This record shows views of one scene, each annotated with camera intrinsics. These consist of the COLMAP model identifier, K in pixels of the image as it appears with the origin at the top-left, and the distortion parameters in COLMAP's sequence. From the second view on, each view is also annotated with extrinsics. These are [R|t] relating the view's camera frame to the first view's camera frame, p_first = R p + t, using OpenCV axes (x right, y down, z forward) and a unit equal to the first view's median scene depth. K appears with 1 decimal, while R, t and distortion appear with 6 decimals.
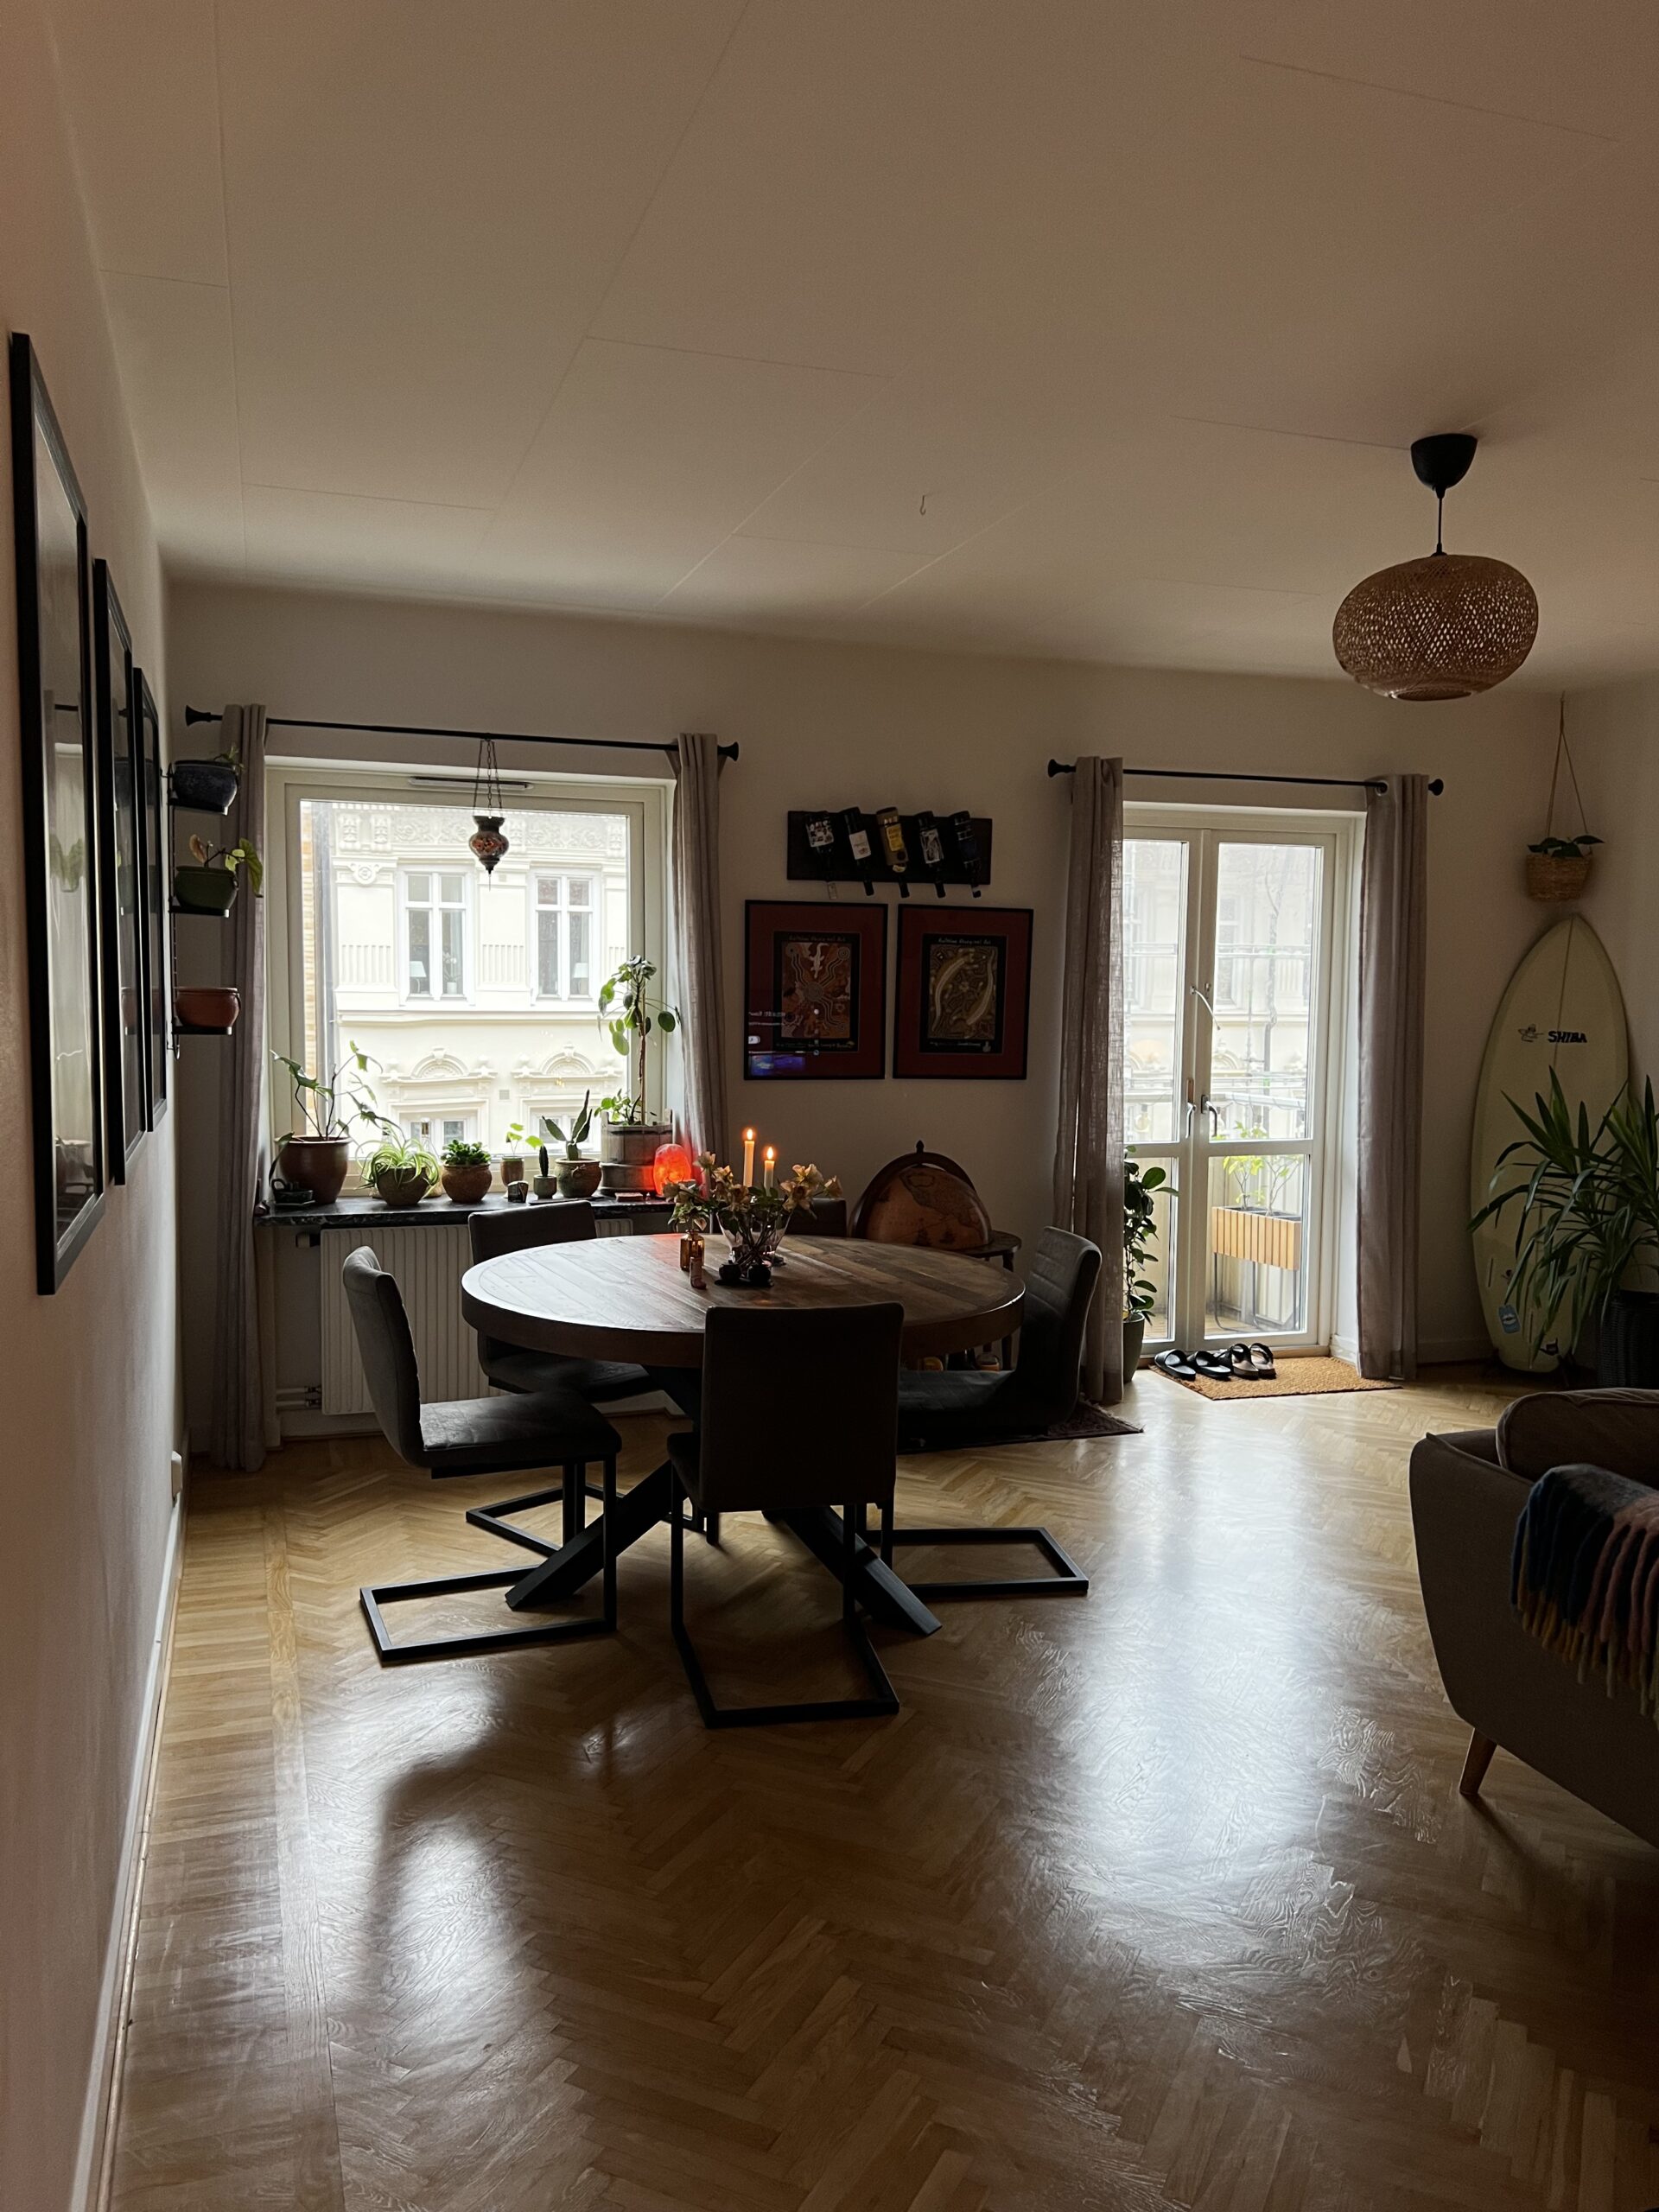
lens RADIAL K [[1672.4, 0, 833.2], [0, 1672.4, 1132.6], [0, 0, 1]] dist [0.102076, -0.000069]
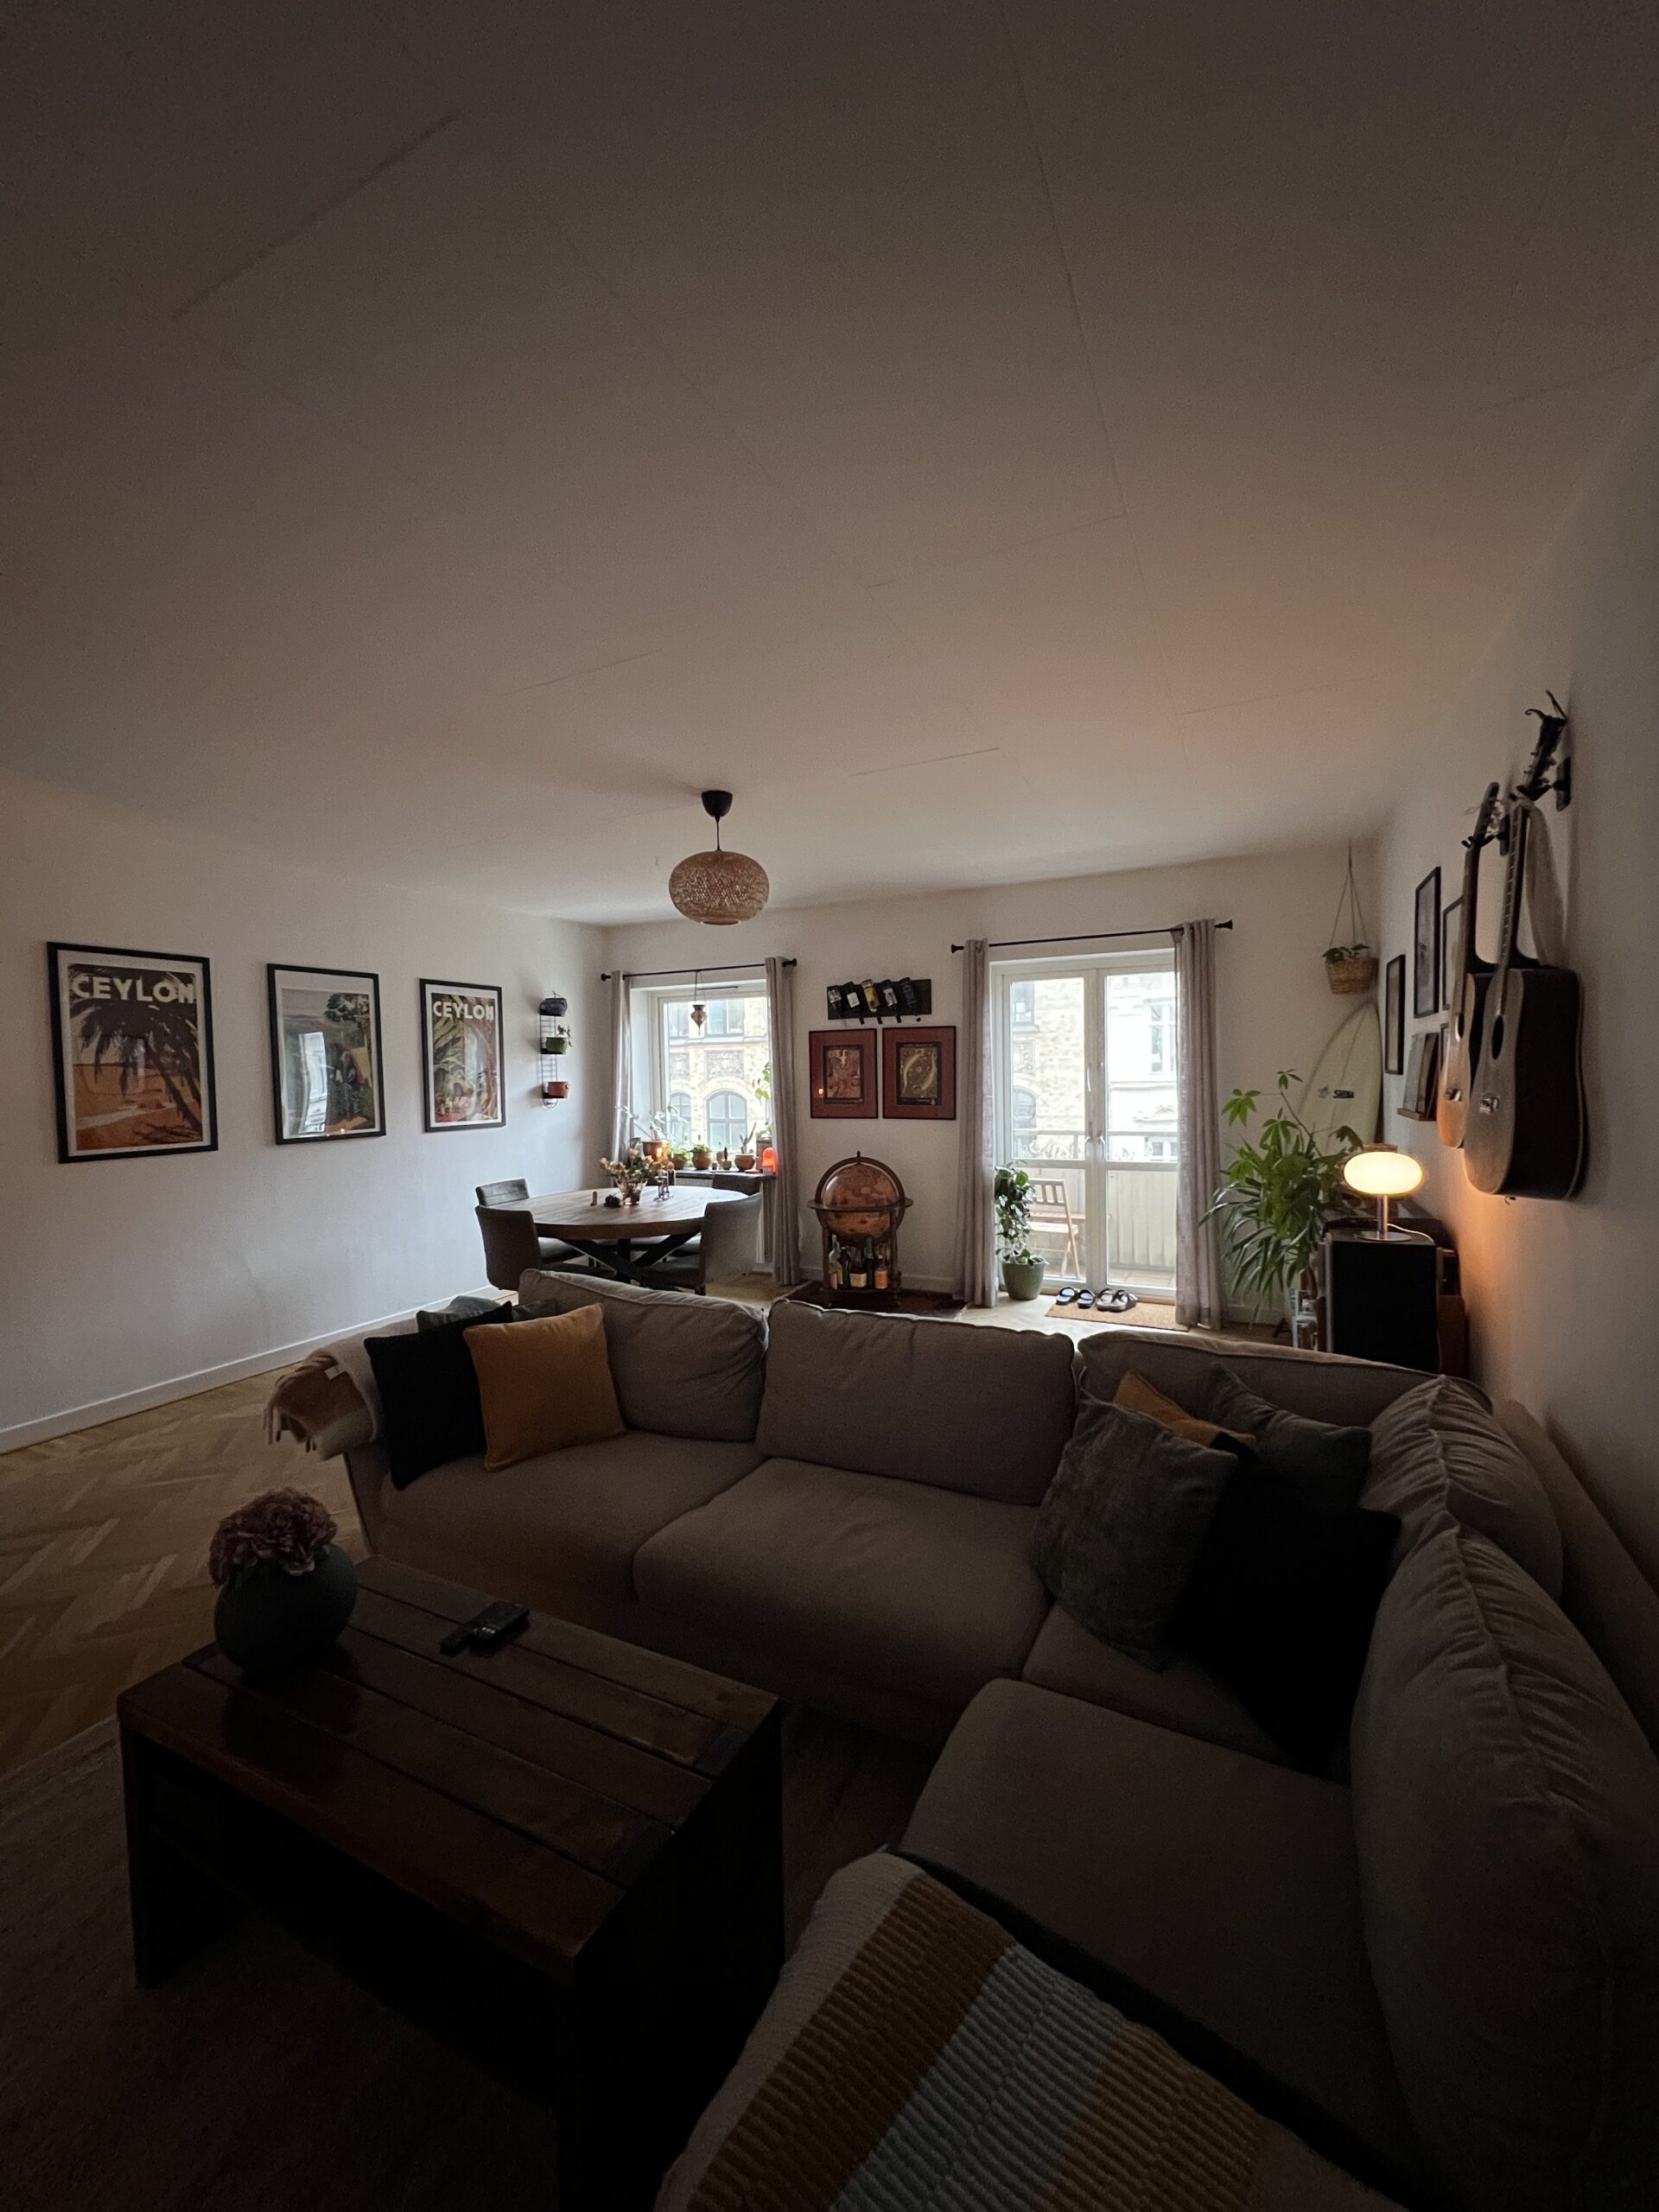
lens RADIAL K [[880.5, 0, 829.5], [0, 880.5, 1106.0], [0, 0, 1]] dist [0.000043, 0.000006]
pose [[0.708396, 0.001173, -0.705814, 0.719536], [-0.032362, 0.999001, -0.030820, -0.013863], [0.705073, 0.044674, 0.707726, 0.250186]]
